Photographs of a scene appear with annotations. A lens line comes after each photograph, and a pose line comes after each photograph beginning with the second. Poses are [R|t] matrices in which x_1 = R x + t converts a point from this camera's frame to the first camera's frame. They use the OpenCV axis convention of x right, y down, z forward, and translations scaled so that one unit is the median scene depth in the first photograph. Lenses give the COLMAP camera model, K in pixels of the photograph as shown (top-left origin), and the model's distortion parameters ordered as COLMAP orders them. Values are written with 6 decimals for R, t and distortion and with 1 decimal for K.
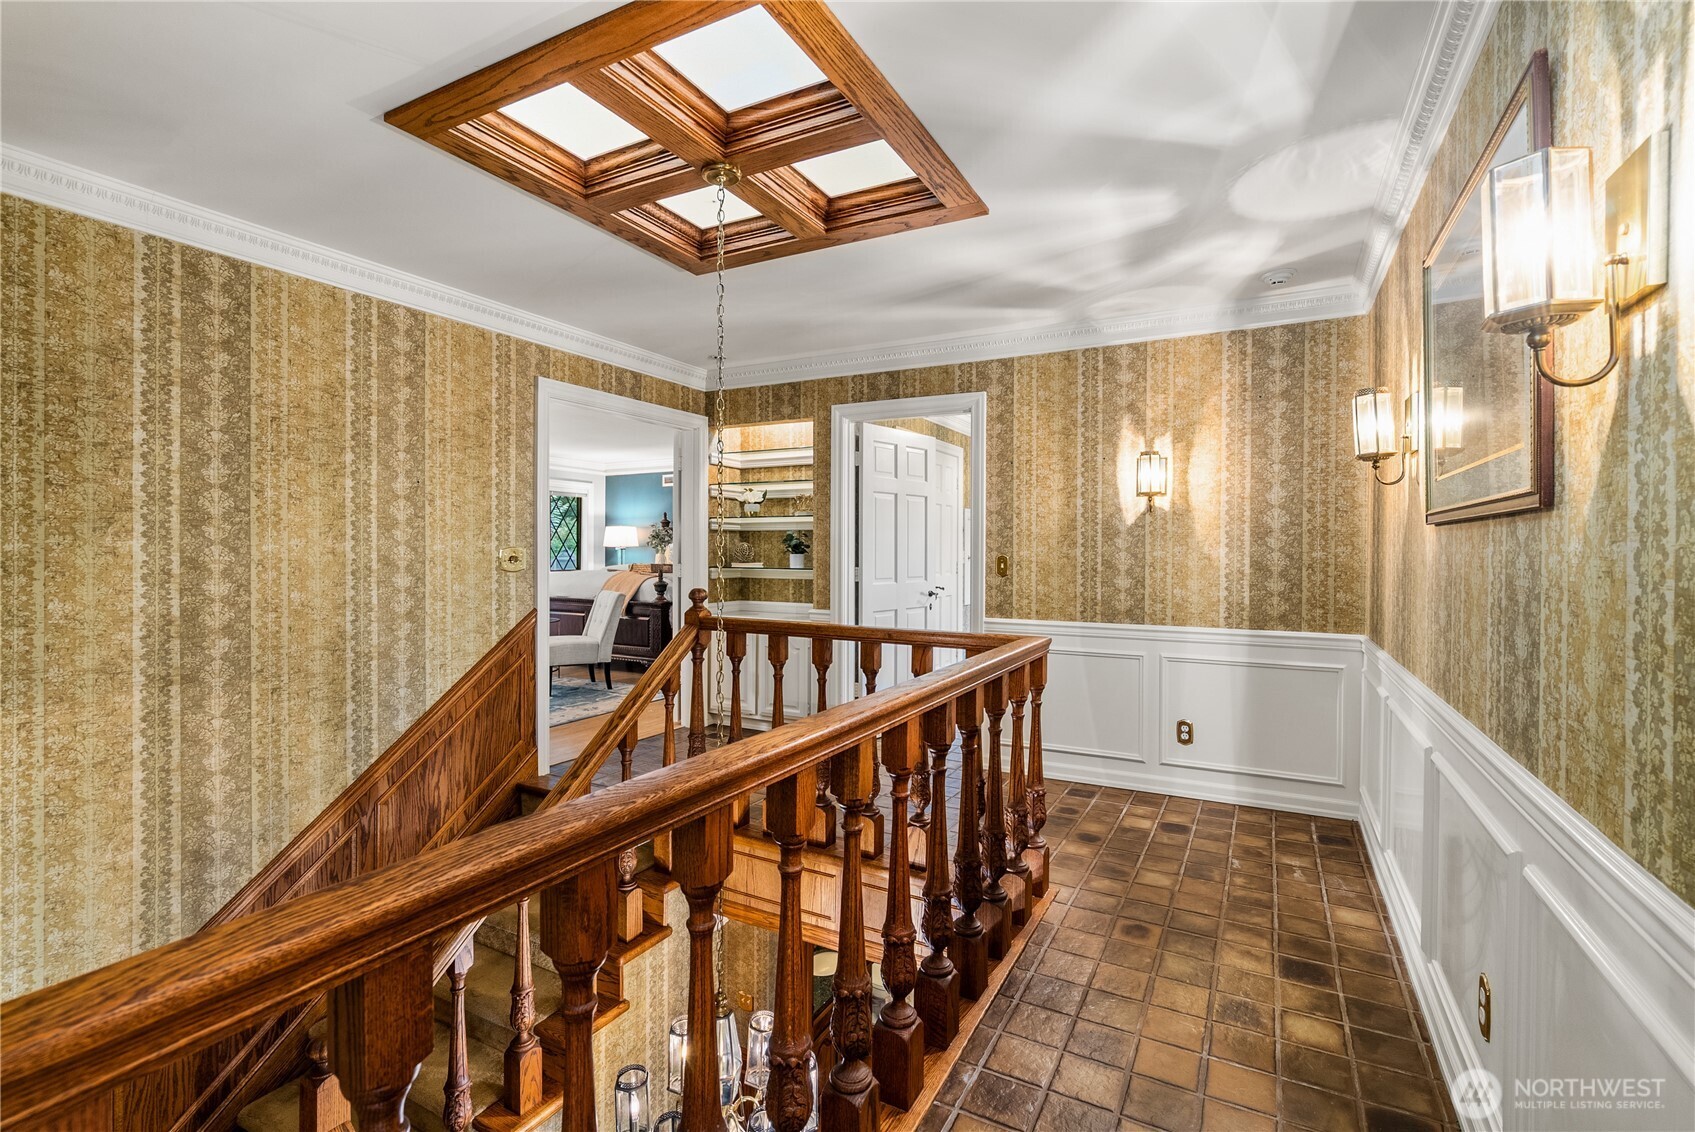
lens RADIAL K [[771.6, 0, 854.9], [0, 771.6, 560.5], [0, 0, 1]] dist [-0.011091, 0.002452]
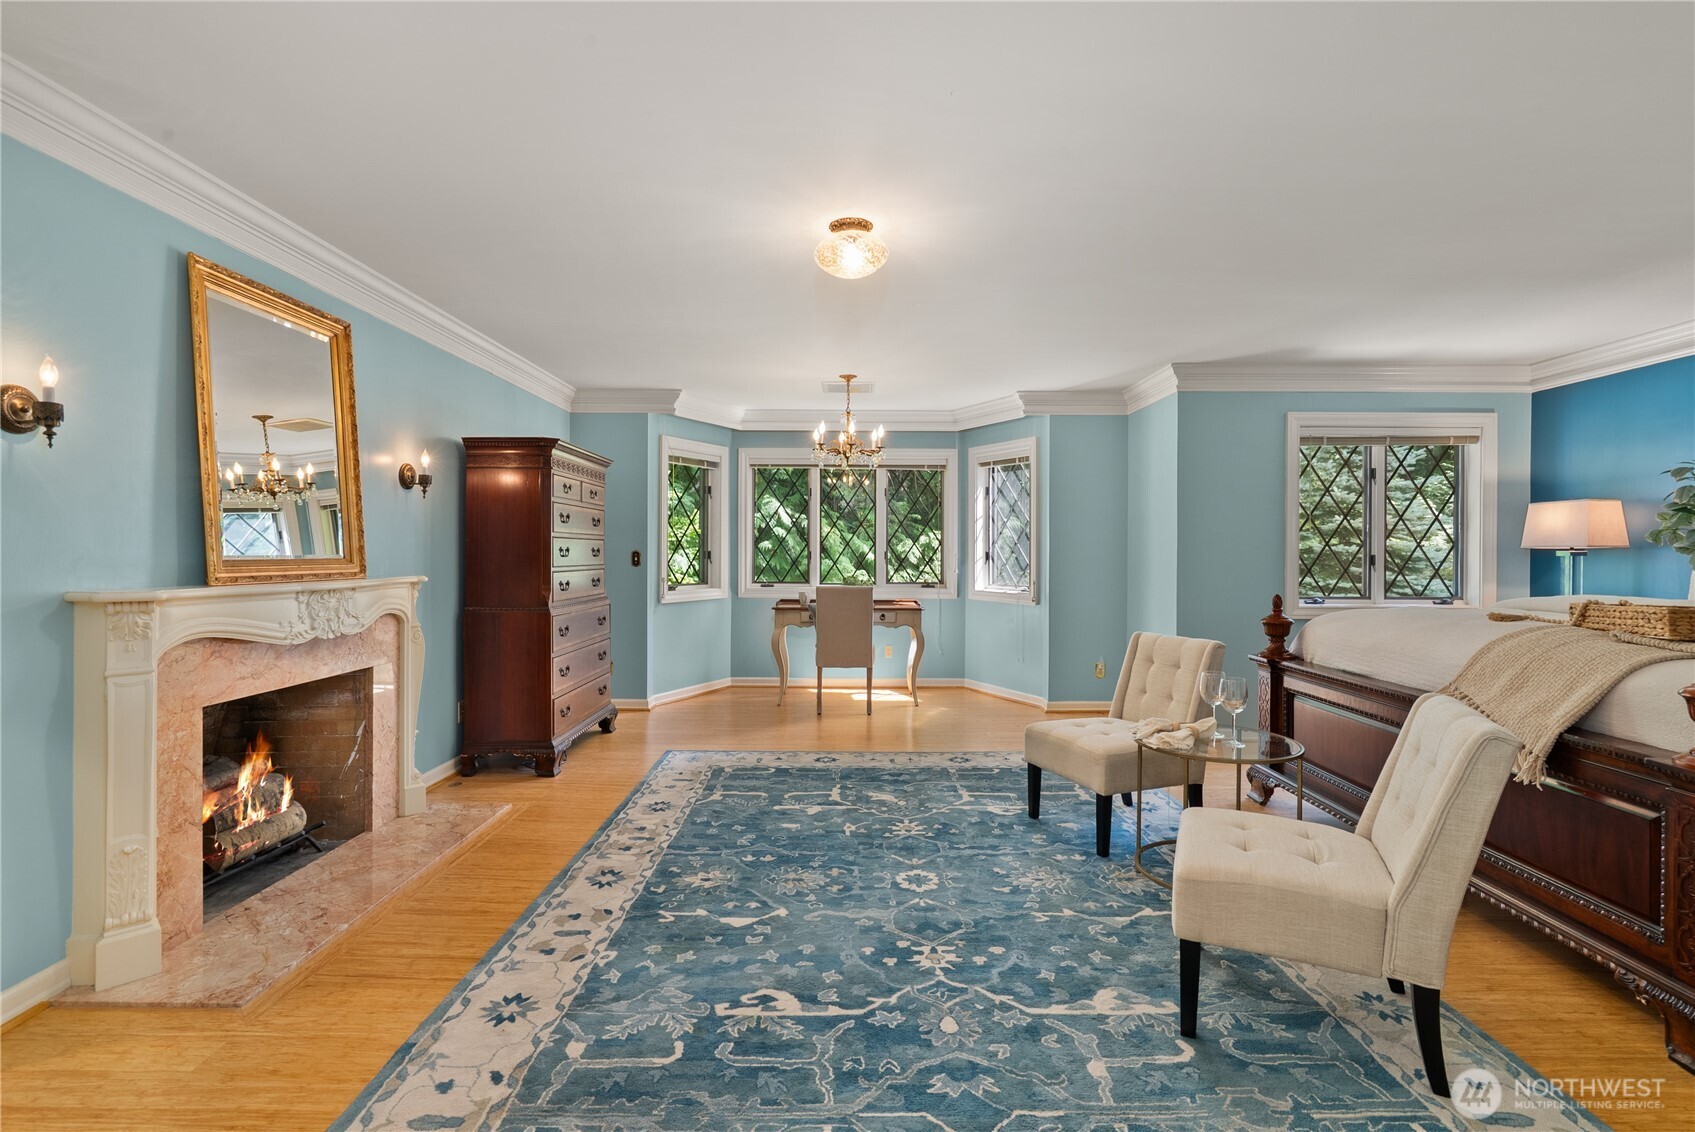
lens RADIAL K [[771.6, 0, 852.9], [0, 771.6, 563.4], [0, 0, 1]] dist [-0.011091, 0.002452]
pose [[0.479670, 0.004893, -0.877435, -0.114913], [-0.015566, 0.999875, -0.002934, 0.000384], [0.877311, 0.015066, 0.479686, 0.426780]]
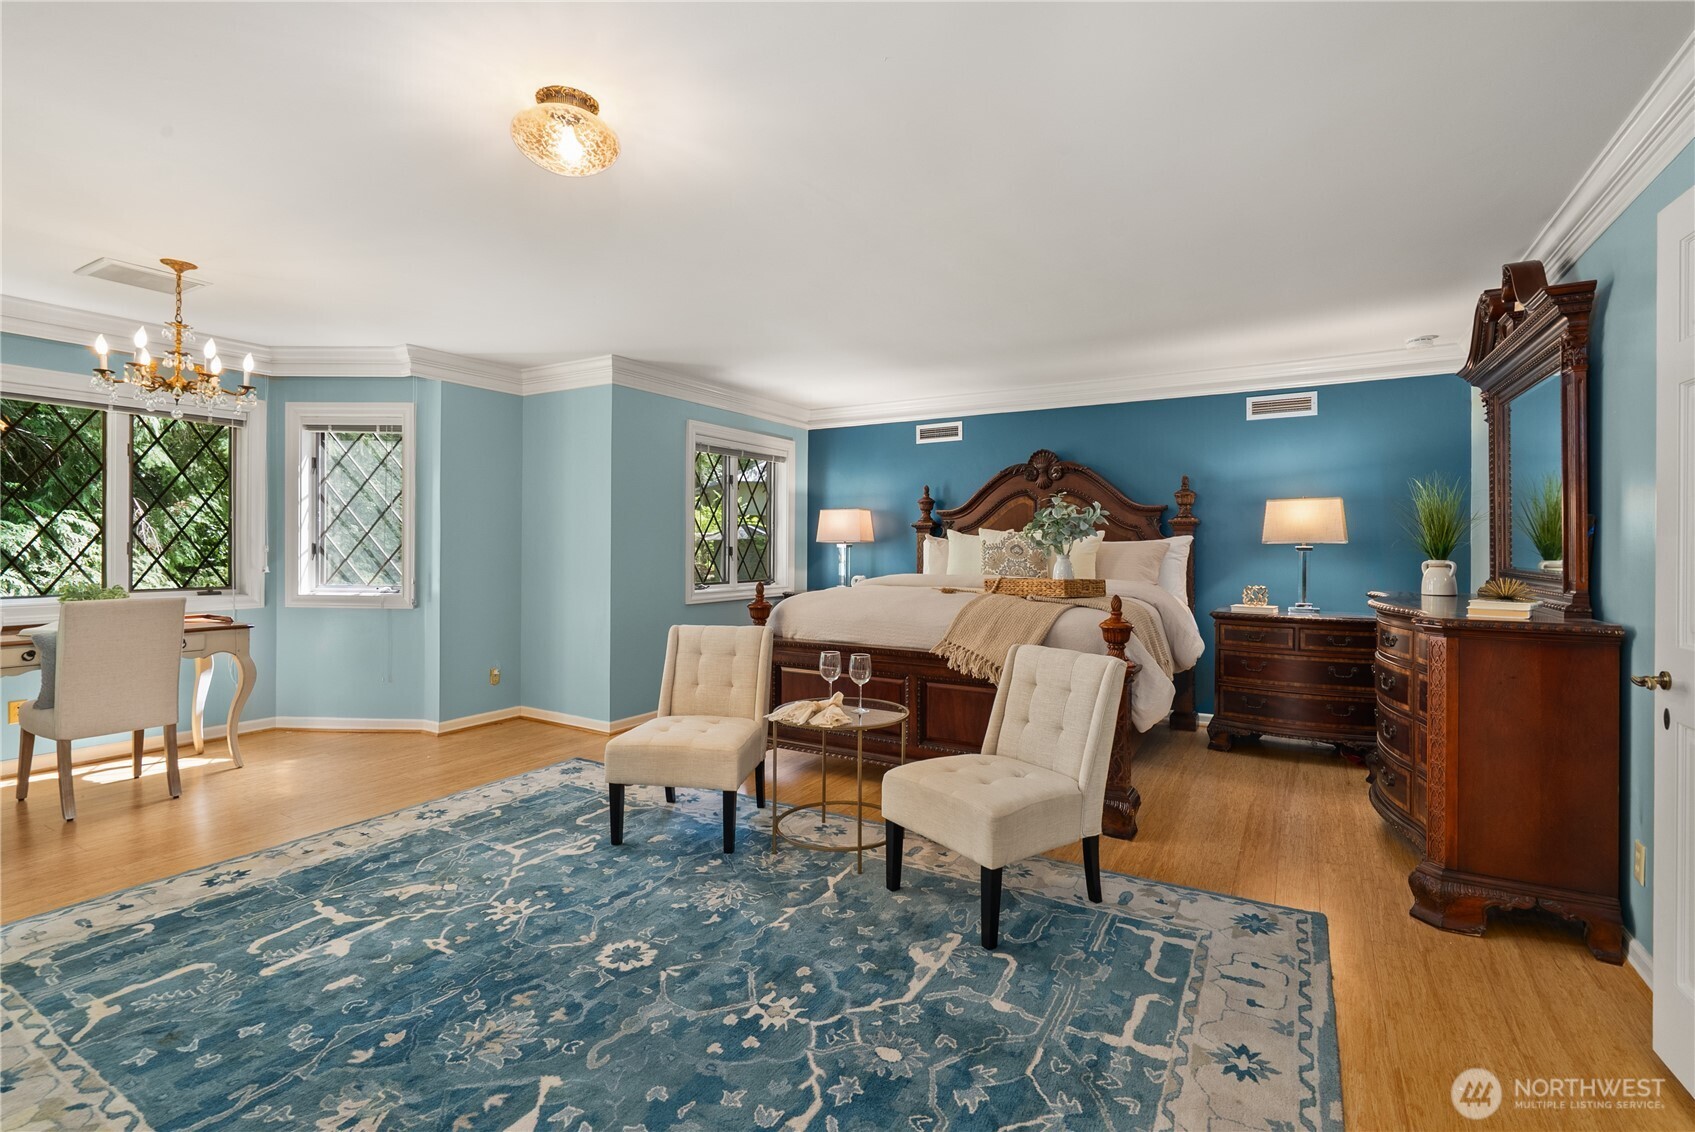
lens RADIAL K [[771.6, 0, 844.3], [0, 771.6, 554.1], [0, 0, 1]] dist [-0.011091, 0.002452]
pose [[0.999487, -0.004533, -0.031715, -0.273533], [0.004288, 0.999961, -0.007773, -0.000882], [0.031749, 0.007633, 0.999467, 0.361499]]
